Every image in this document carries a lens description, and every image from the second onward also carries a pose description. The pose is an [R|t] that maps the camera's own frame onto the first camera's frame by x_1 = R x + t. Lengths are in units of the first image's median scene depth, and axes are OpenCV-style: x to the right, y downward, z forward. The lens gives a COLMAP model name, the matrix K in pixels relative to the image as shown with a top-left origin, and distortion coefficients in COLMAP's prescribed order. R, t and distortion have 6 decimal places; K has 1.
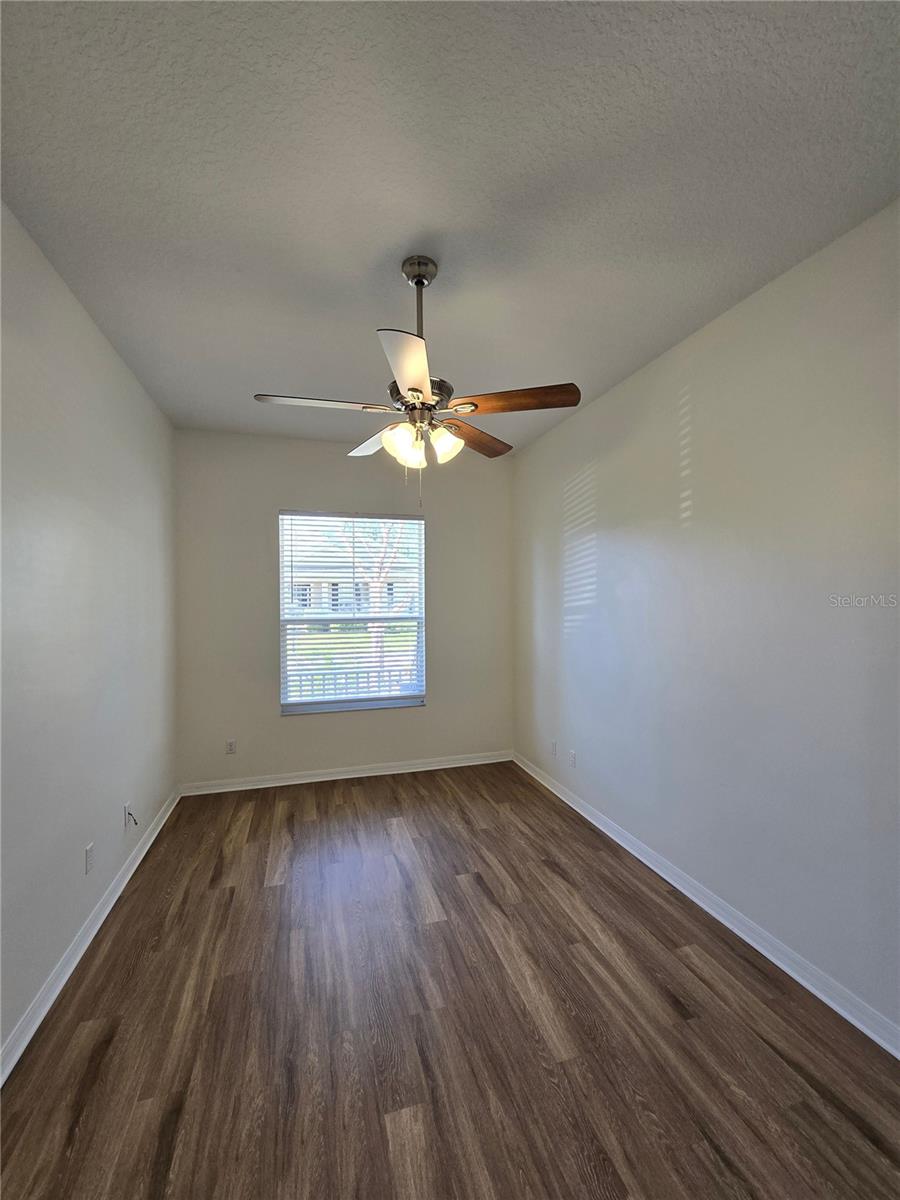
lens RADIAL K [[493.5, 0, 449.5], [0, 493.5, 595.1], [0, 0, 1]] dist [0.003010, -0.000081]
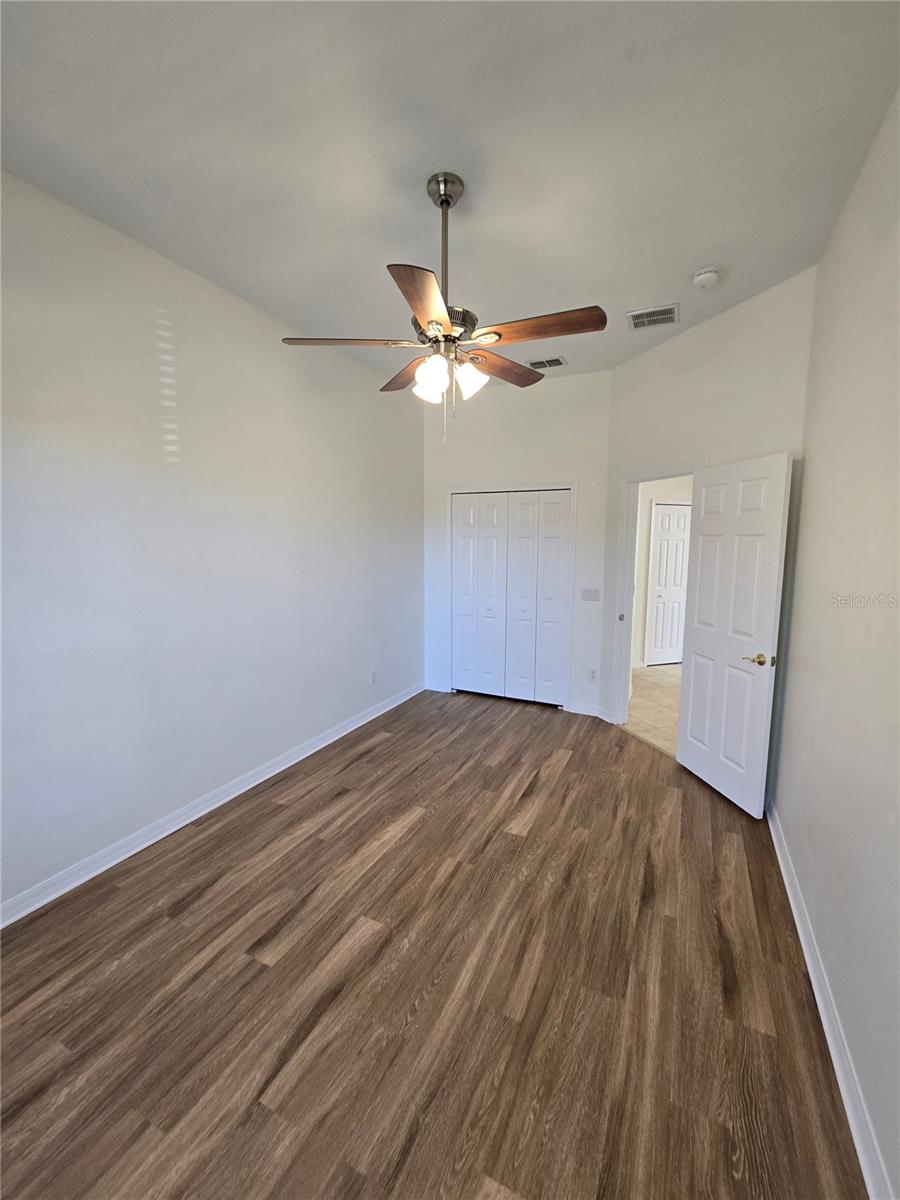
lens RADIAL K [[493.5, 0, 454.7], [0, 493.5, 598.4], [0, 0, 1]] dist [0.003010, -0.000081]
pose [[-0.739568, -0.076508, 0.668719, -0.750119], [-0.000742, 0.993611, 0.112858, 0.023345], [-0.673081, 0.082970, -0.734900, 1.705207]]
